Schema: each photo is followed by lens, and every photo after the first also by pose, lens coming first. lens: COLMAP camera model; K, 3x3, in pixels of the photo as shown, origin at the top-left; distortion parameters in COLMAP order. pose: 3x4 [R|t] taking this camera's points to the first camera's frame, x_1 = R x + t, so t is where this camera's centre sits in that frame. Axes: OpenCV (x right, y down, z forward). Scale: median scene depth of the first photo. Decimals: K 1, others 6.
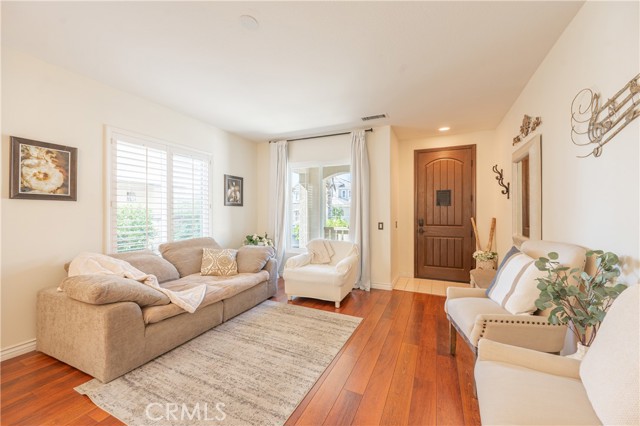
lens RADIAL K [[252.0, 0, 323.2], [0, 252.0, 212.2], [0, 0, 1]] dist [-0.003743, 0.000012]
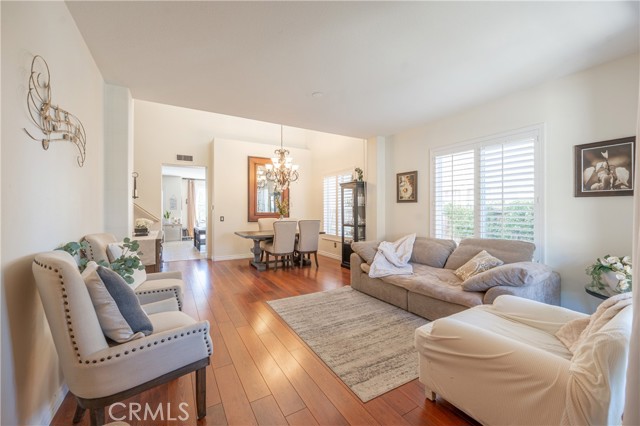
lens RADIAL K [[252.0, 0, 321.1], [0, 252.0, 210.7], [0, 0, 1]] dist [-0.003743, 0.000012]
pose [[-0.571142, 0.005110, -0.820835, 0.553408], [0.003736, 0.999986, 0.003626, 0.002147], [0.820843, -0.000996, -0.571153, 1.036379]]
